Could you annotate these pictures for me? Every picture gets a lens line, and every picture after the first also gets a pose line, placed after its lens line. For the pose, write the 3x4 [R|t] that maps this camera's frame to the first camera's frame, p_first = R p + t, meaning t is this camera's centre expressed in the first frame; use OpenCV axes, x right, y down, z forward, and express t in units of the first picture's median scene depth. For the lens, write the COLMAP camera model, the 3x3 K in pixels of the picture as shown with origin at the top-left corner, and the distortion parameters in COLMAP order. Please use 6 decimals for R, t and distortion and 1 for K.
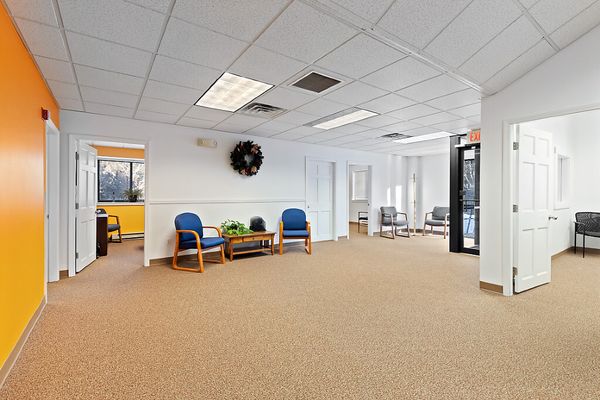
lens RADIAL K [[276.4, 0, 293.7], [0, 276.4, 200.9], [0, 0, 1]] dist [0.010933, -0.000261]
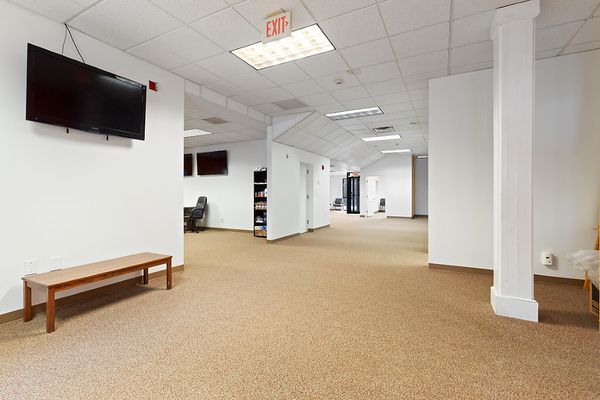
lens RADIAL K [[276.4, 0, 304.1], [0, 276.4, 196.7], [0, 0, 1]] dist [0.010933, -0.000261]
pose [[0.882535, -0.005295, 0.470217, -0.826571], [0.006941, 0.999974, -0.001766, 0.009348], [-0.470196, 0.004822, 0.882549, -0.921768]]
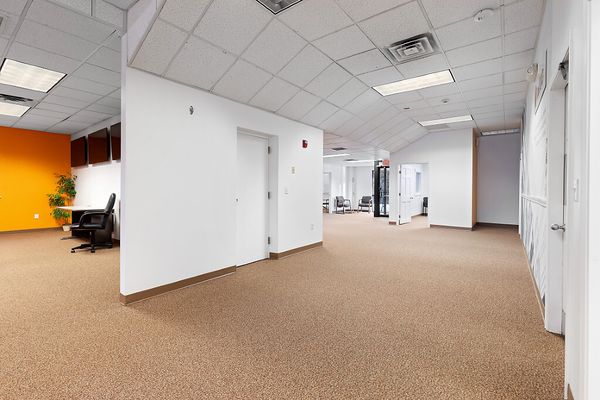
lens RADIAL K [[276.4, 0, 298.7], [0, 276.4, 197.0], [0, 0, 1]] dist [0.010933, -0.000261]
pose [[0.951760, -0.006706, 0.306770, -0.439007], [0.003504, 0.999933, 0.010988, 0.005740], [-0.306823, -0.009383, 0.951720, -0.571414]]
